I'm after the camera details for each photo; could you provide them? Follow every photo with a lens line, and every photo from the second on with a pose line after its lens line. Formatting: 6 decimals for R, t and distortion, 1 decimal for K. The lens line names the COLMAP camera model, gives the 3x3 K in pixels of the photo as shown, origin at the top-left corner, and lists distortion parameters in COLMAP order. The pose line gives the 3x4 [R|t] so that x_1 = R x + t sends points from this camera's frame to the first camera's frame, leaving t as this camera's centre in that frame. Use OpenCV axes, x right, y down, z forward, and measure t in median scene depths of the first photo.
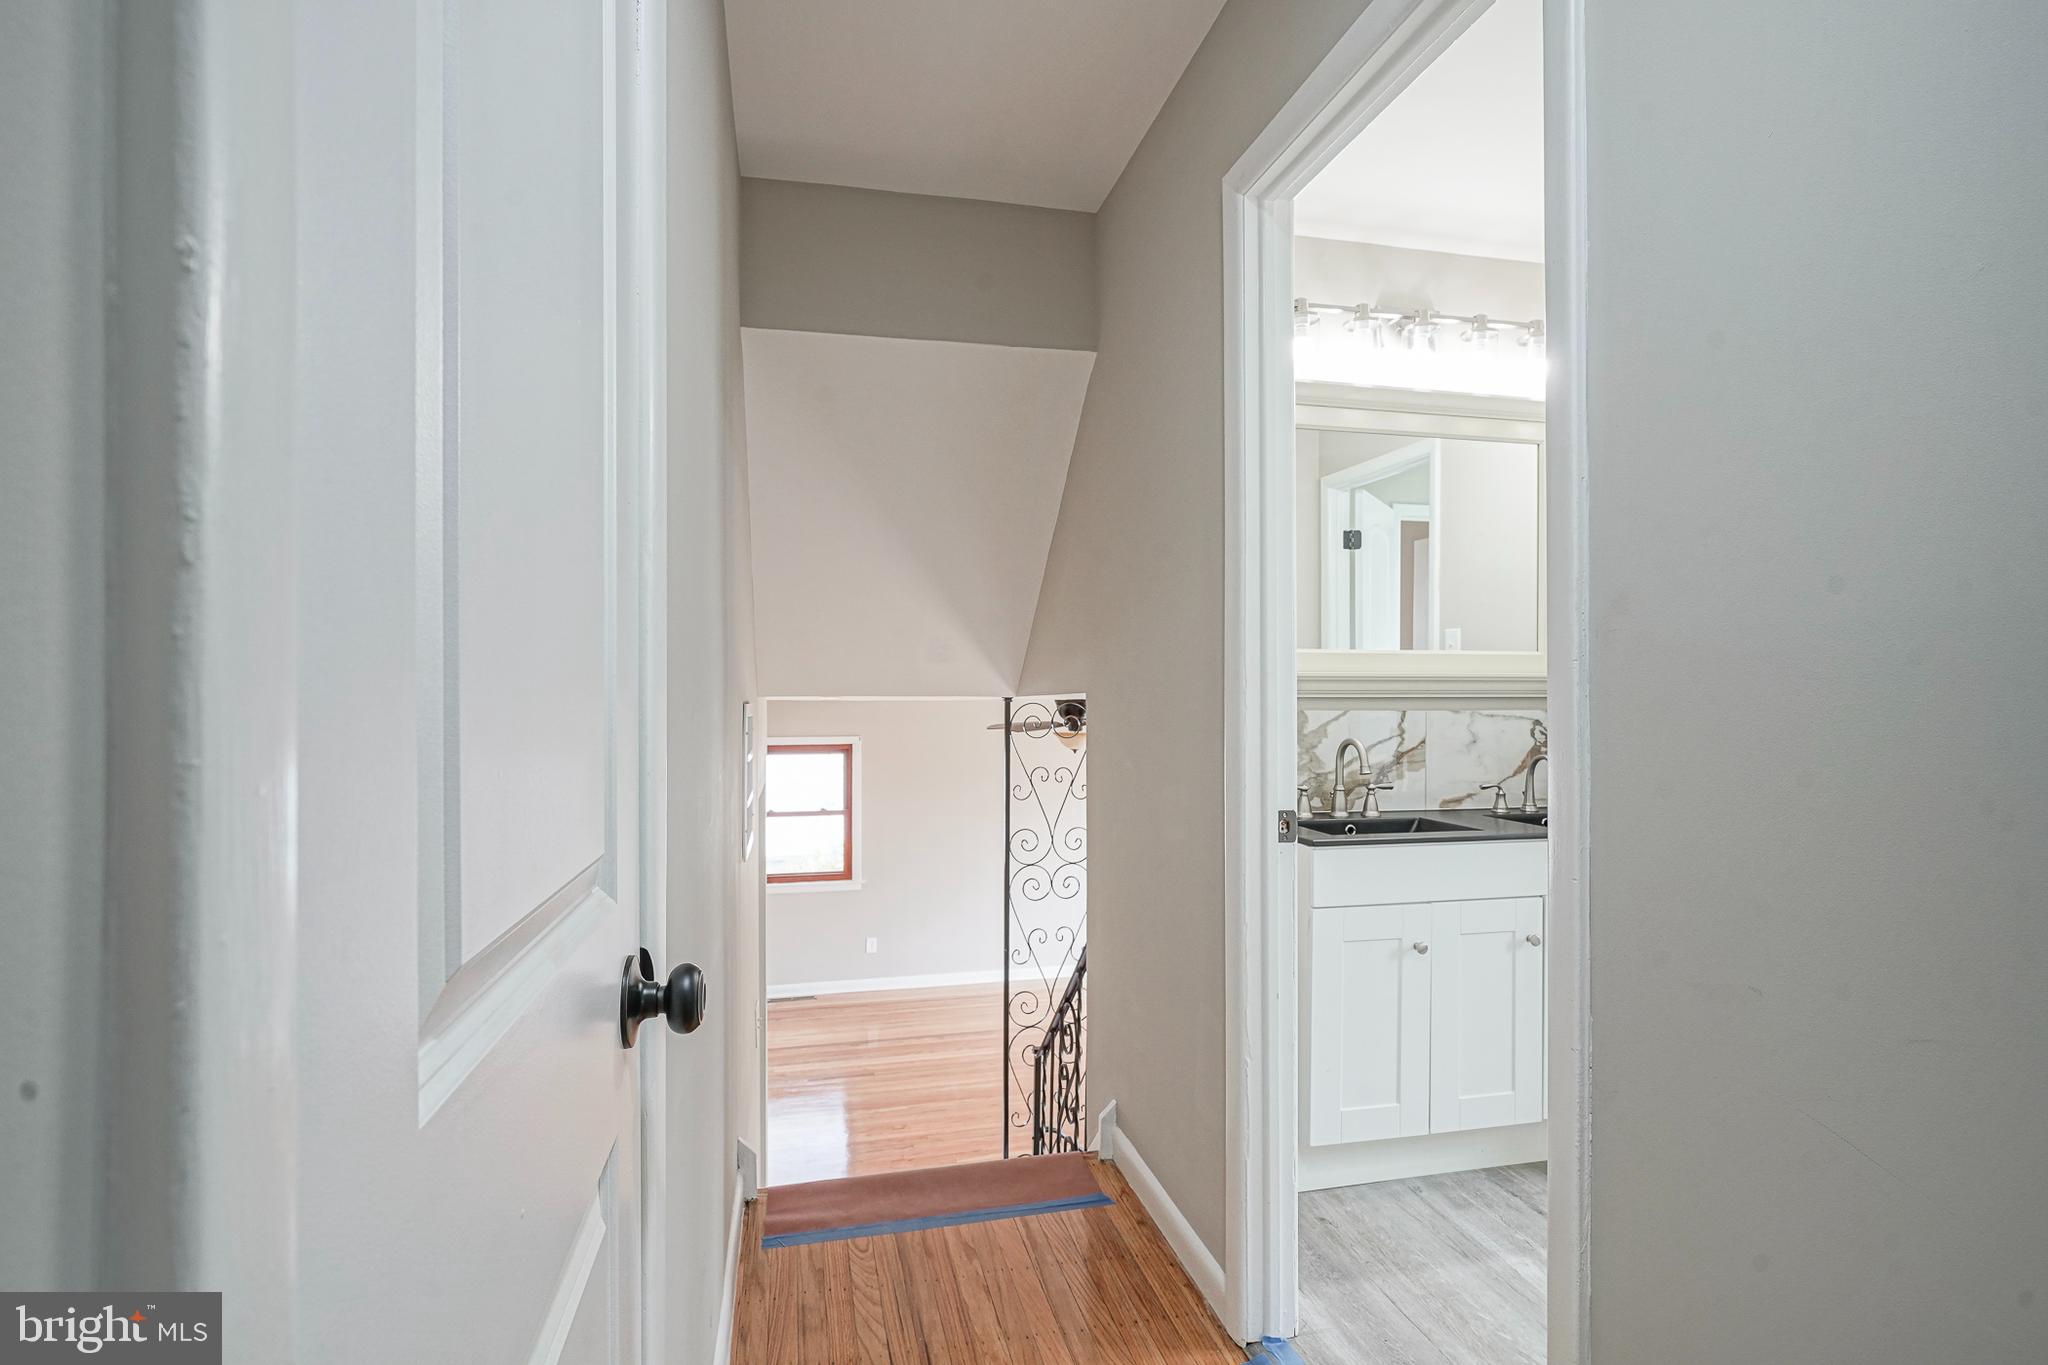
lens RADIAL K [[1001.9, 0, 1030.8], [0, 1001.9, 698.0], [0, 0, 1]] dist [-0.003987, -0.000722]
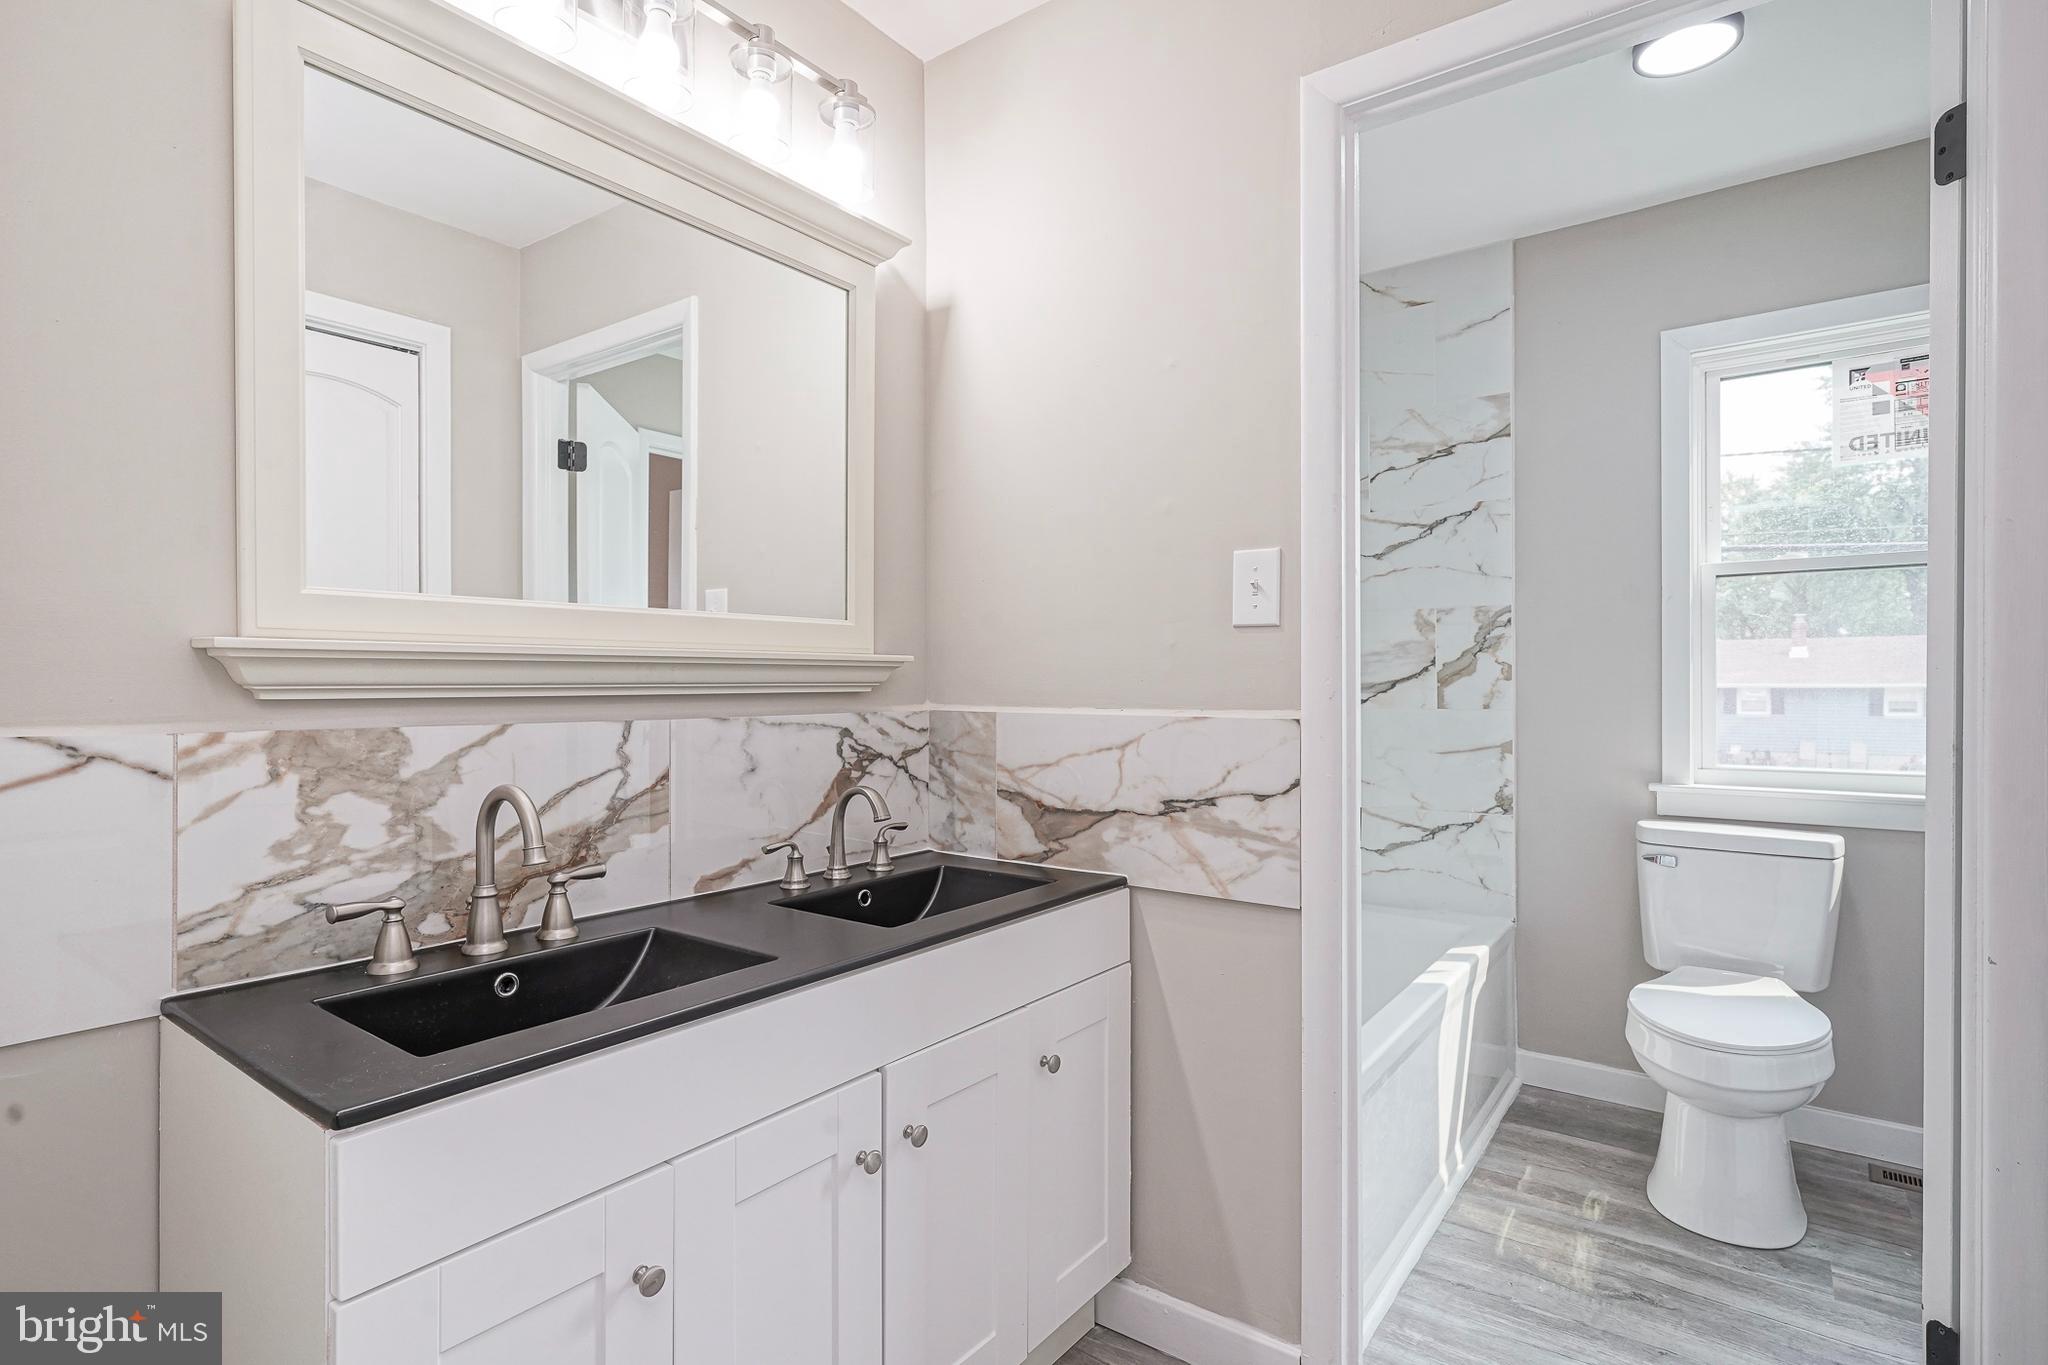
lens RADIAL K [[1001.9, 0, 1027.9], [0, 1001.9, 684.9], [0, 0, 1]] dist [-0.003987, -0.000722]
pose [[0.763332, -0.003032, 0.645999, 0.192011], [0.001721, 0.999995, 0.002660, -0.007319], [-0.646004, -0.000919, 0.763334, 0.459069]]
